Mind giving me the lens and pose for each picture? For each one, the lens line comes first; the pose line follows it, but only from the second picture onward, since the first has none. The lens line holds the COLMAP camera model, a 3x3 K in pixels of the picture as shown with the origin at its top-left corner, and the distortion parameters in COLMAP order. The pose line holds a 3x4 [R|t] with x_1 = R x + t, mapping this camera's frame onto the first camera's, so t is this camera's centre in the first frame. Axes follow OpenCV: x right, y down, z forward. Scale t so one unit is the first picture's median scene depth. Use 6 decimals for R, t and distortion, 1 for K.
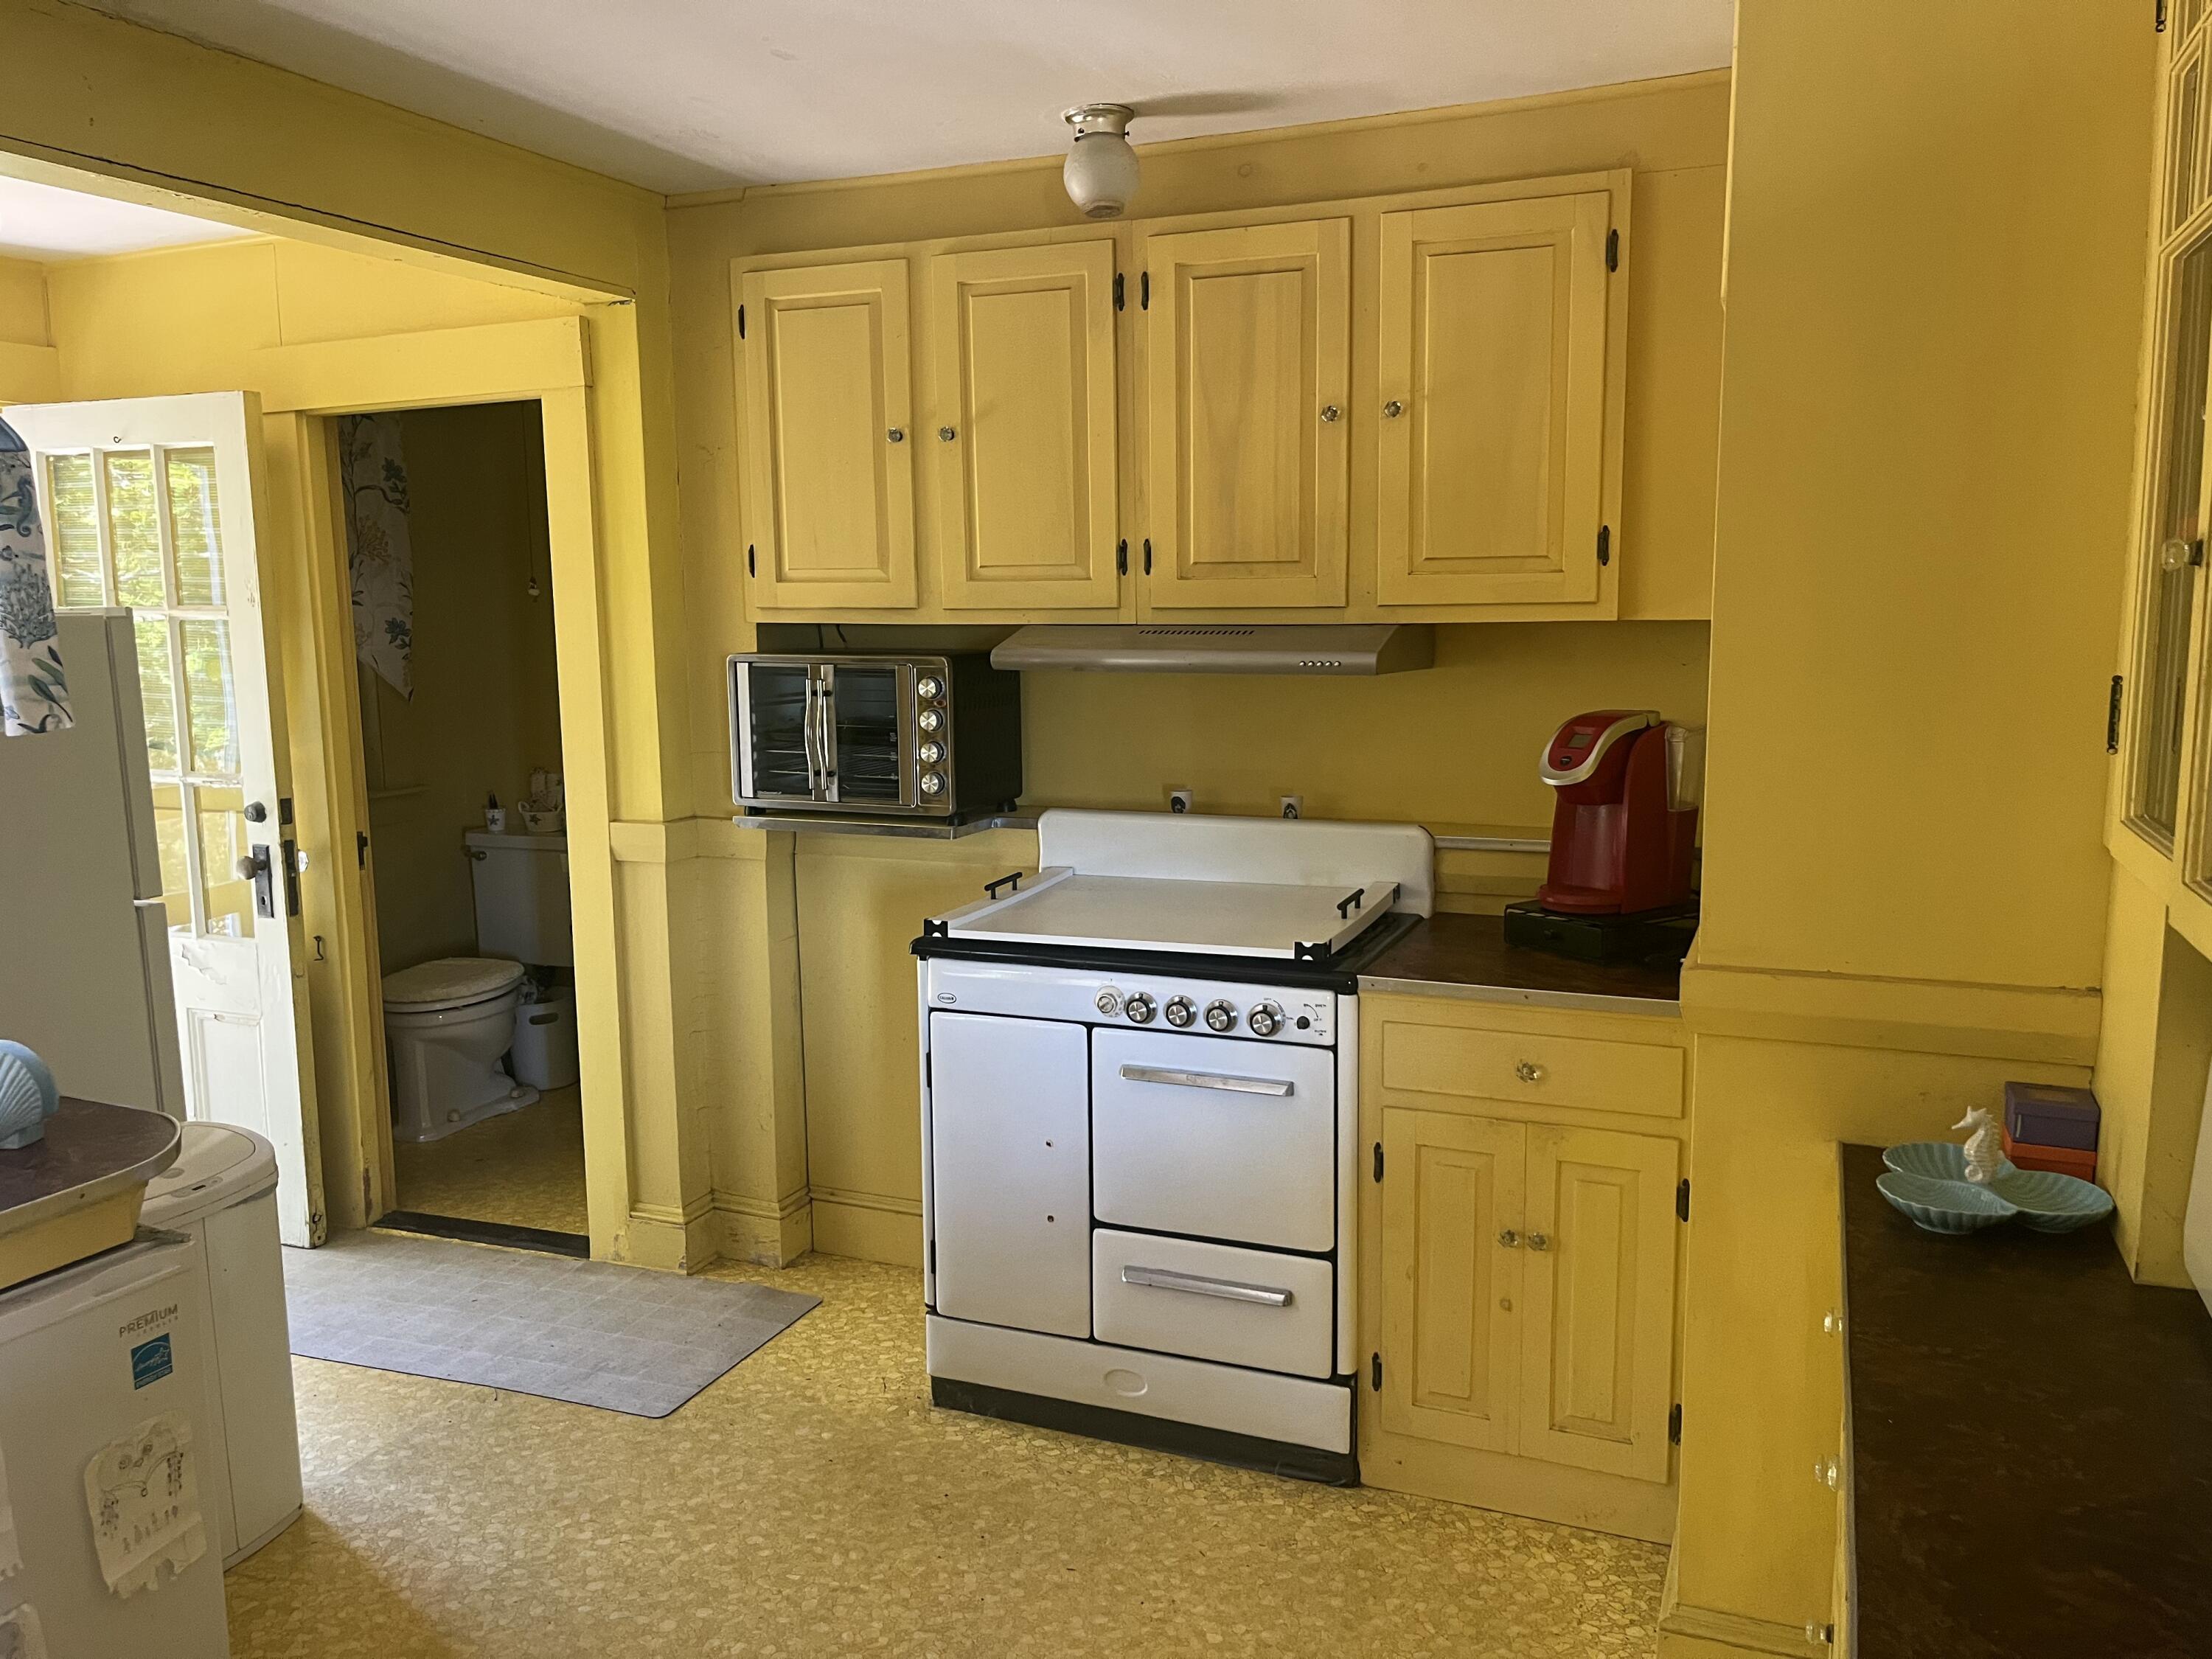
lens RADIAL K [[1638.9, 0, 1106.0], [0, 1638.9, 829.5], [0, 0, 1]] dist [0.089936, -0.133069]
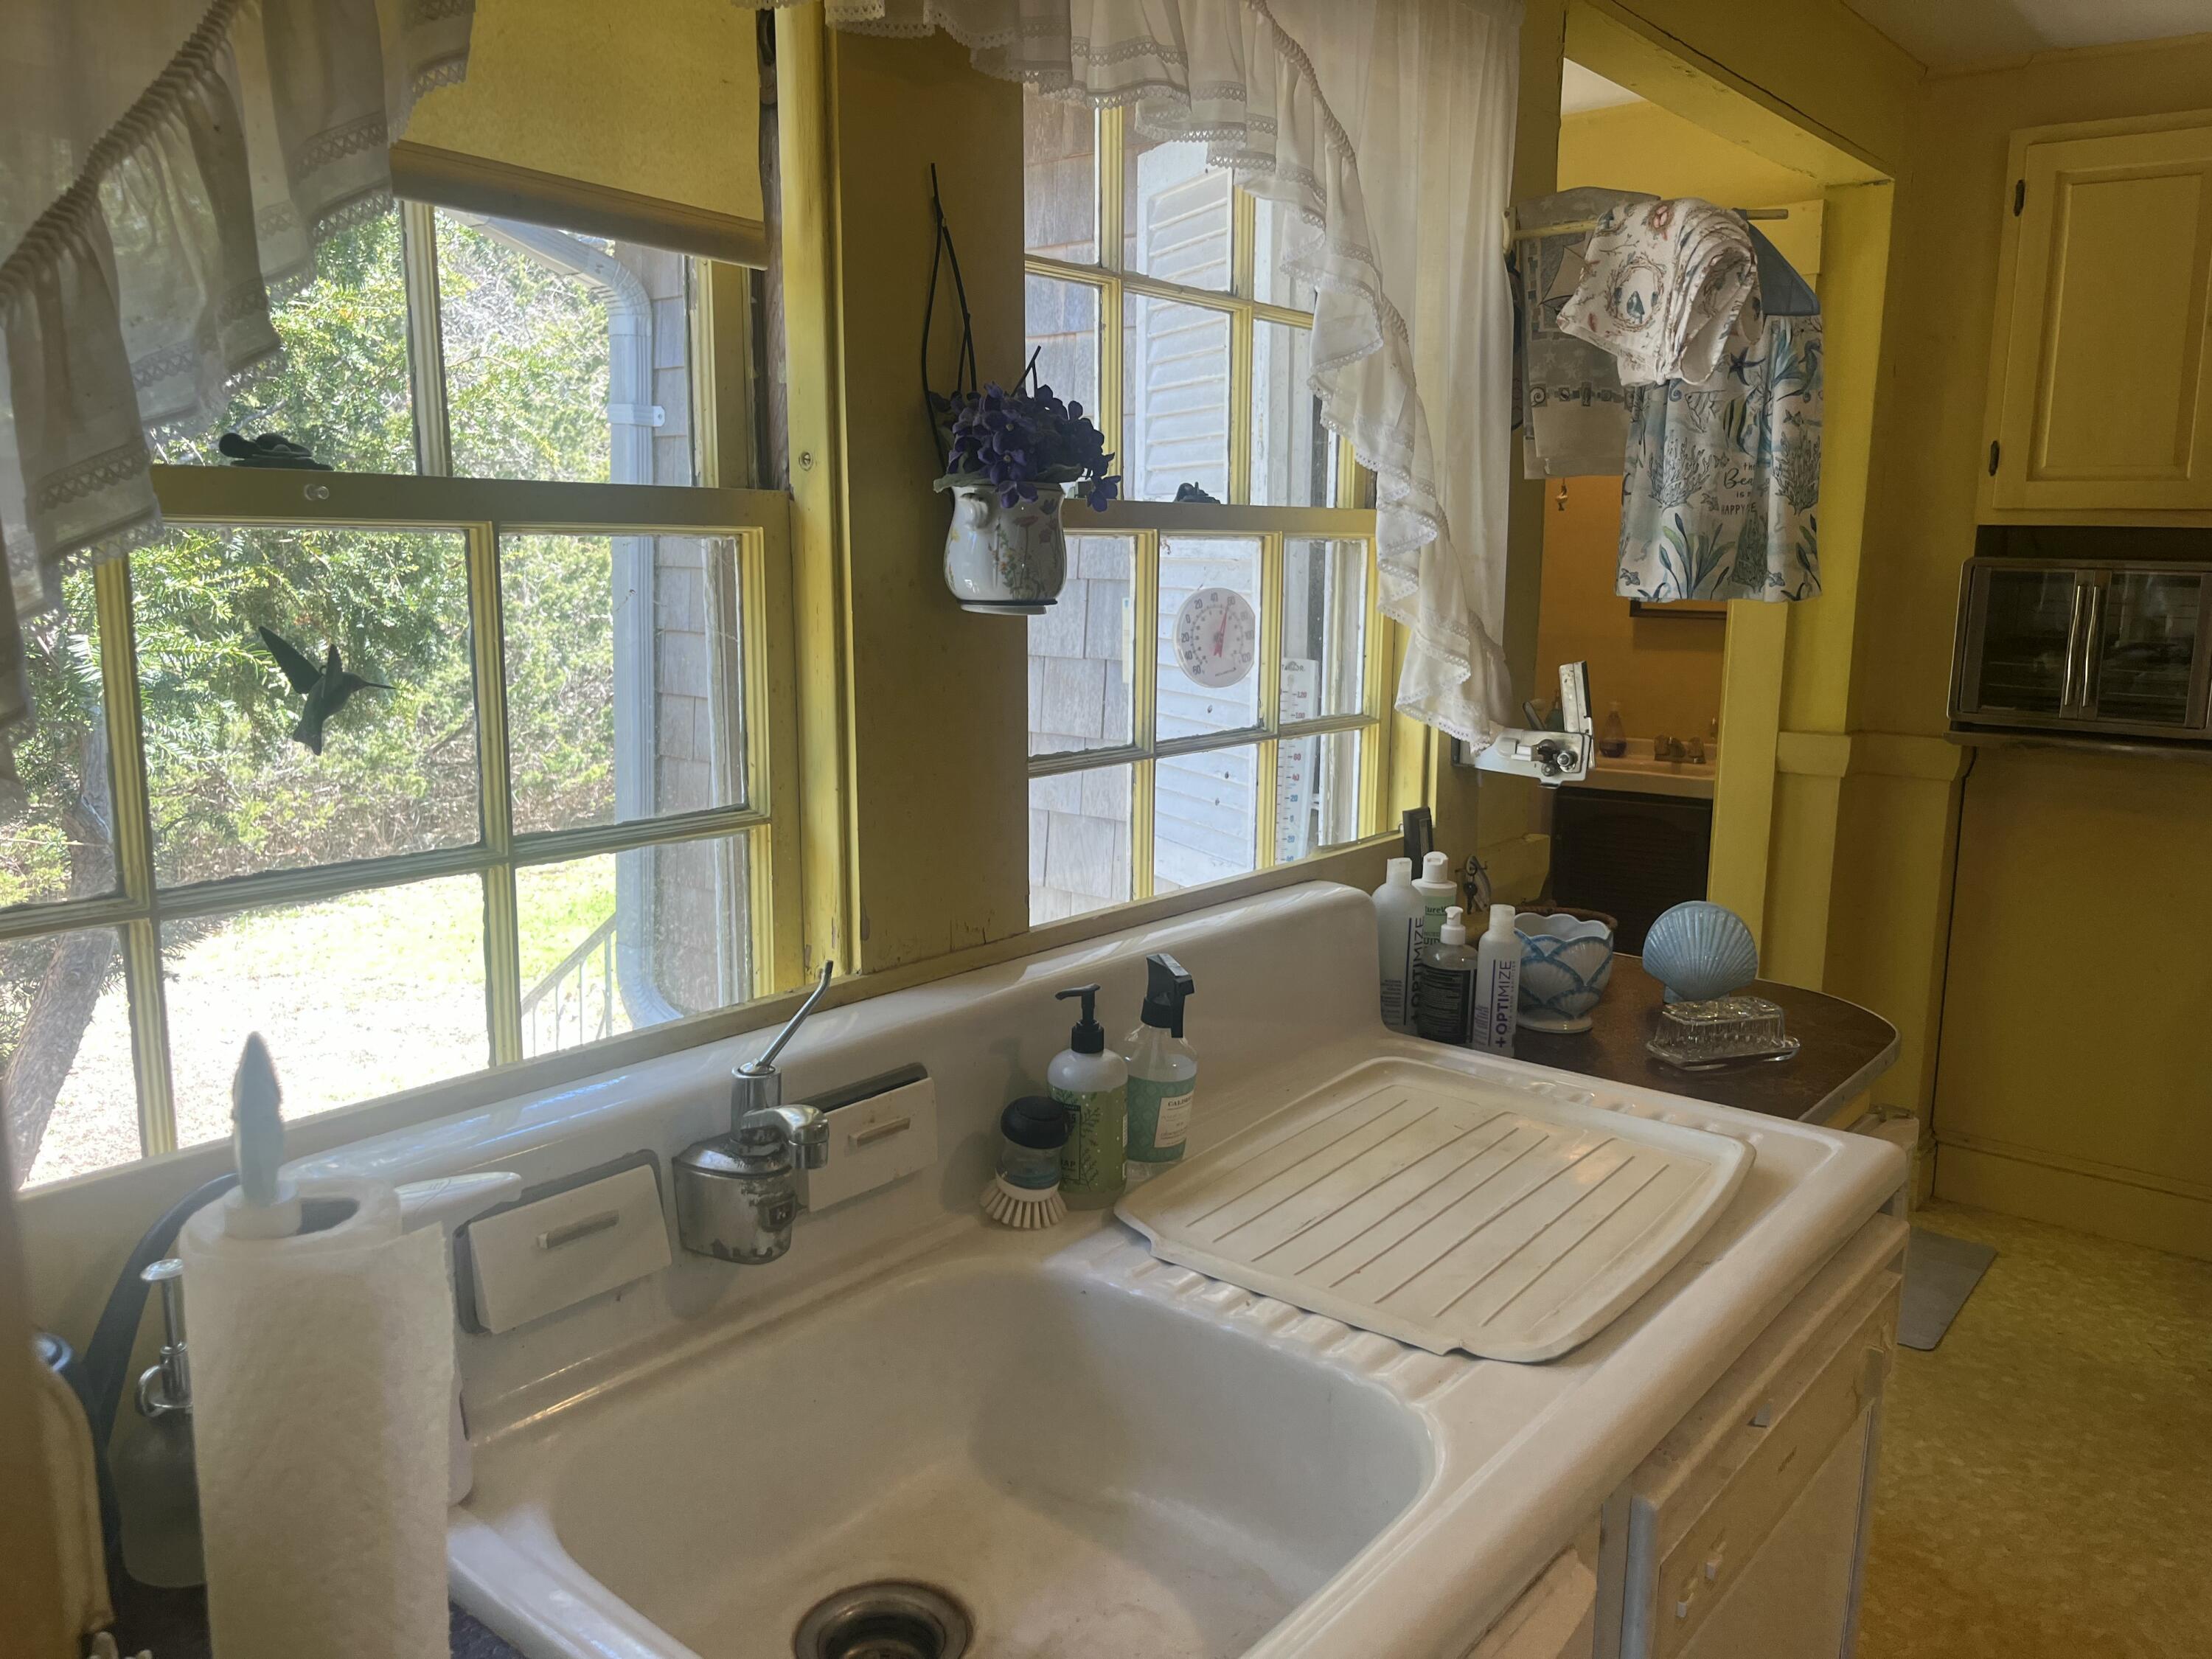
lens RADIAL K [[1646.6, 0, 1018.9], [0, 1646.6, 831.4], [0, 0, 1]] dist [0.085805, -0.130046]
pose [[0.953638, 0.064975, -0.293859, -0.436100], [-0.054551, 0.997561, 0.043538, 0.035106], [0.295971, -0.025489, 0.954857, -0.060362]]
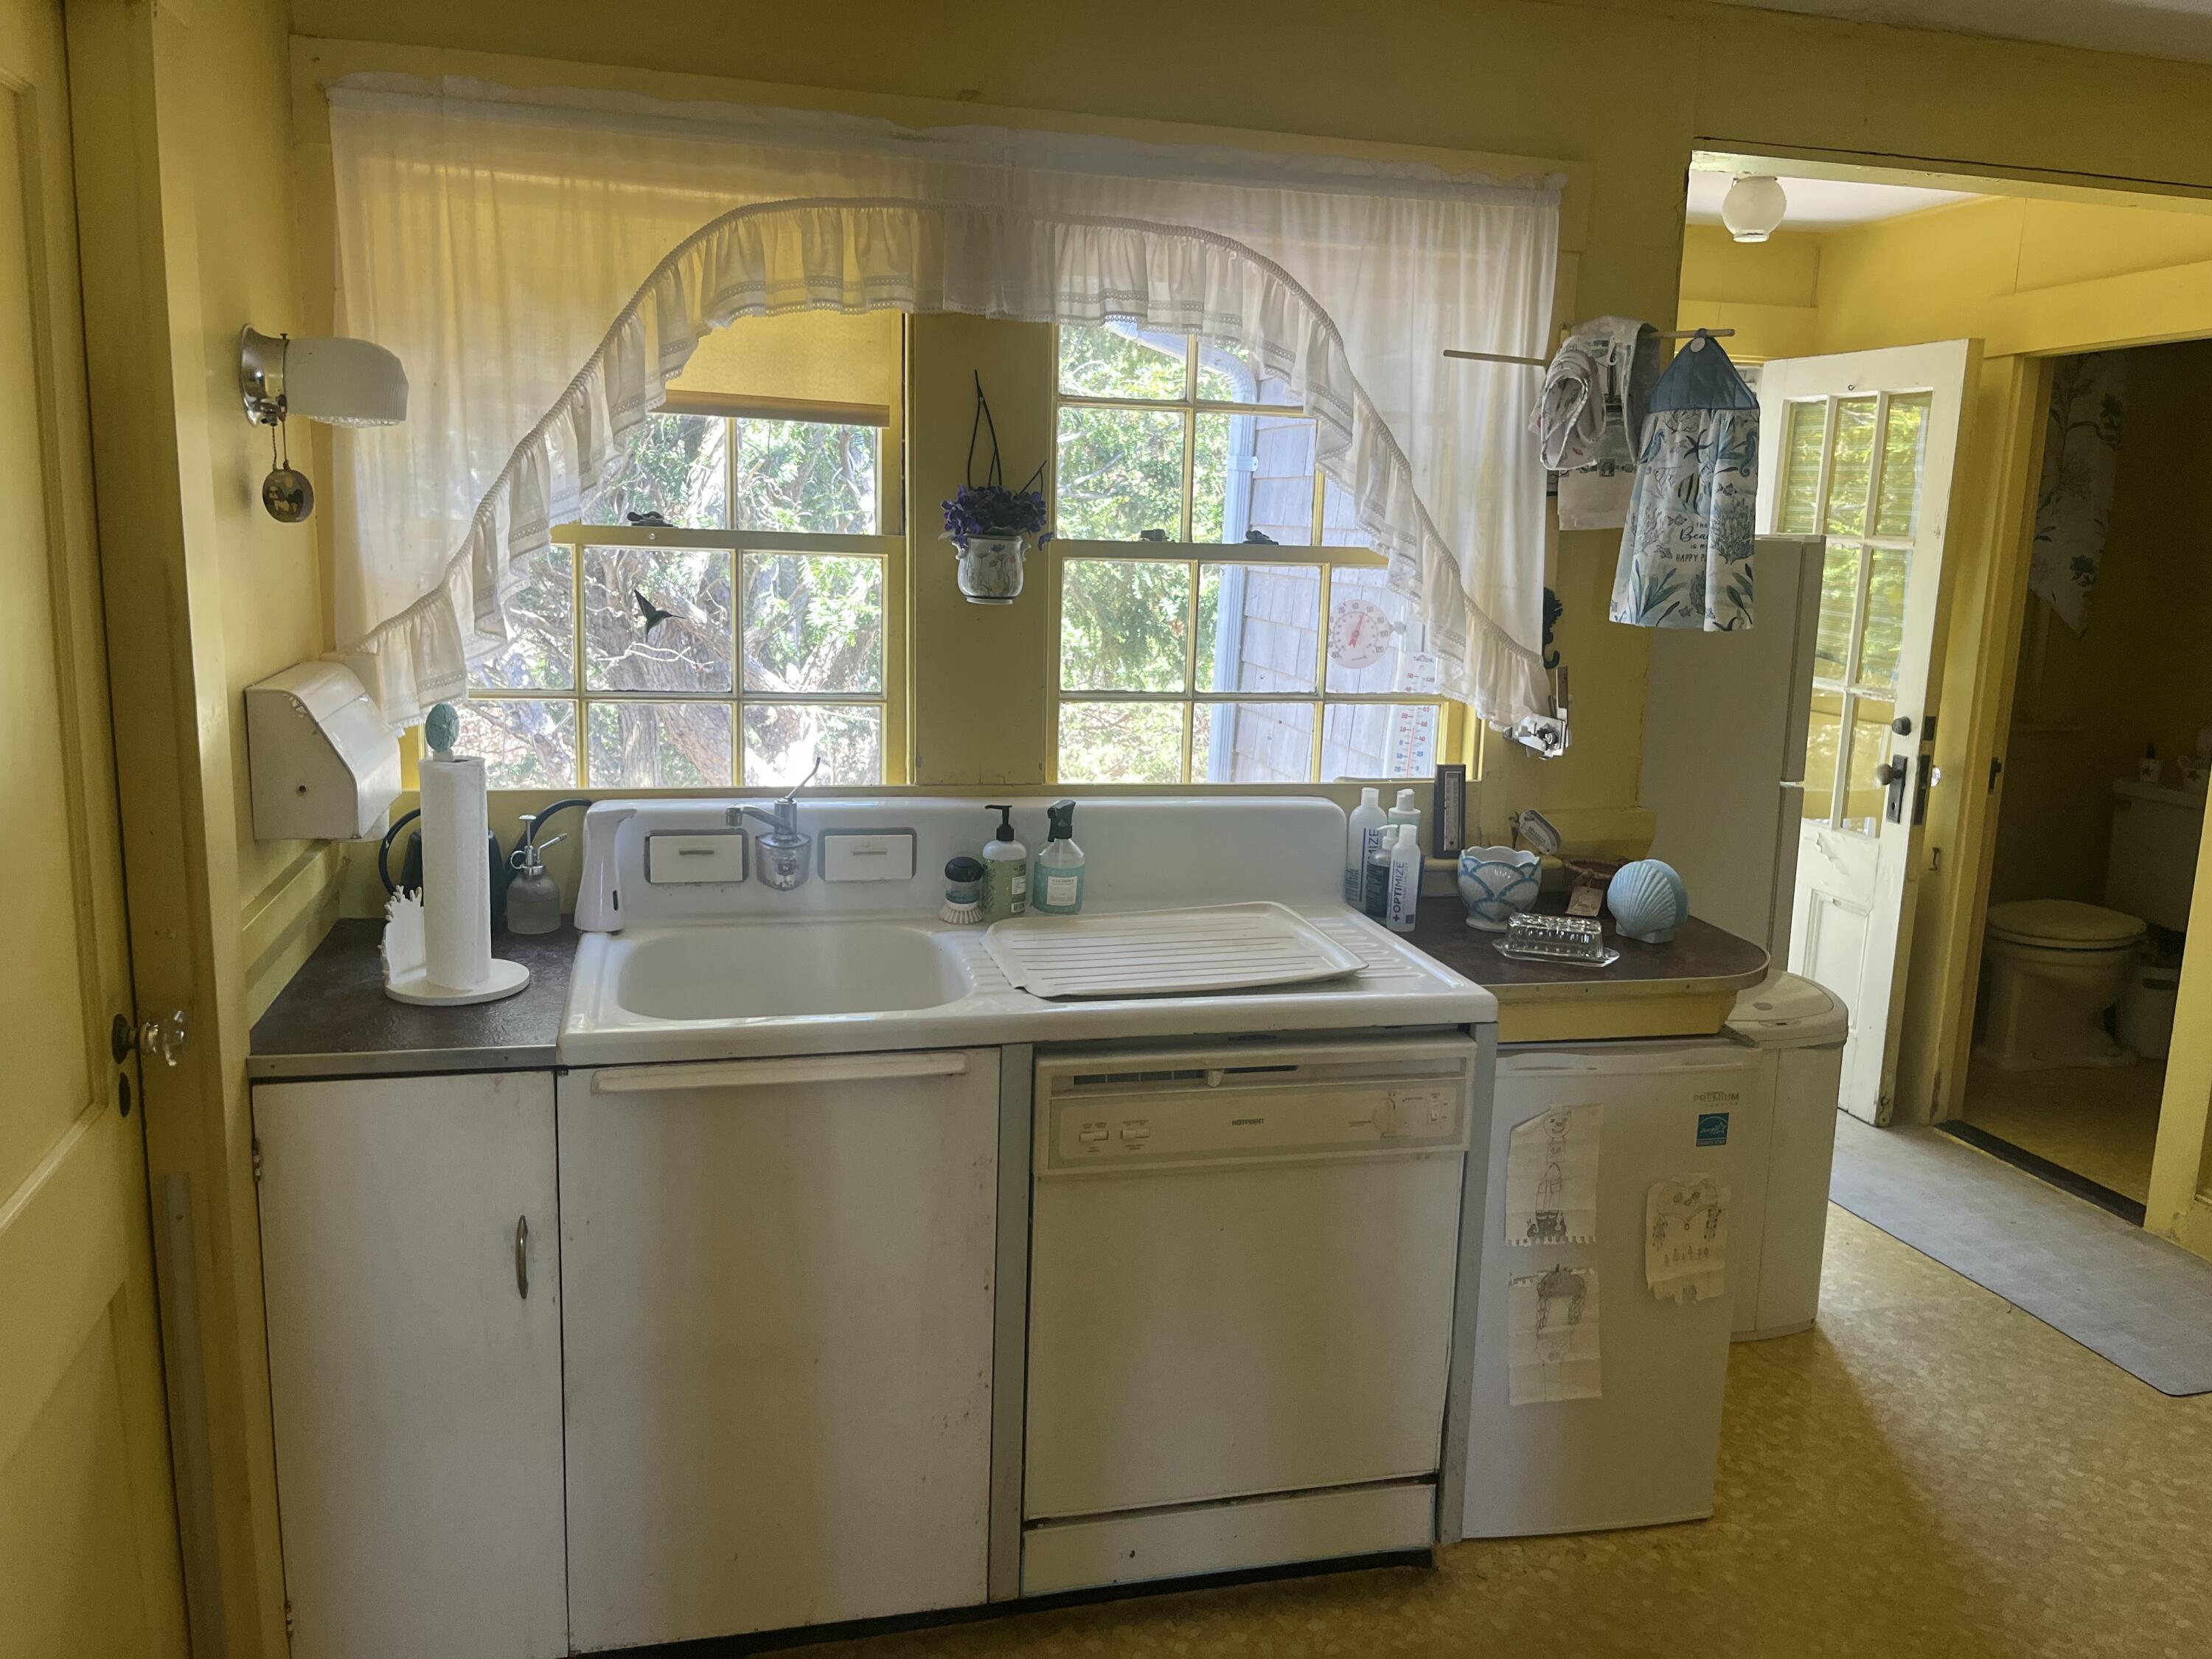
lens RADIAL K [[1638.9, 0, 1106.0], [0, 1638.9, 829.5], [0, 0, 1]] dist [0.089936, -0.133069]
pose [[0.582888, 0.176413, -0.793171, 0.068838], [-0.145066, 0.983058, 0.112040, 0.010744], [0.799498, 0.049755, 0.598604, -0.081140]]
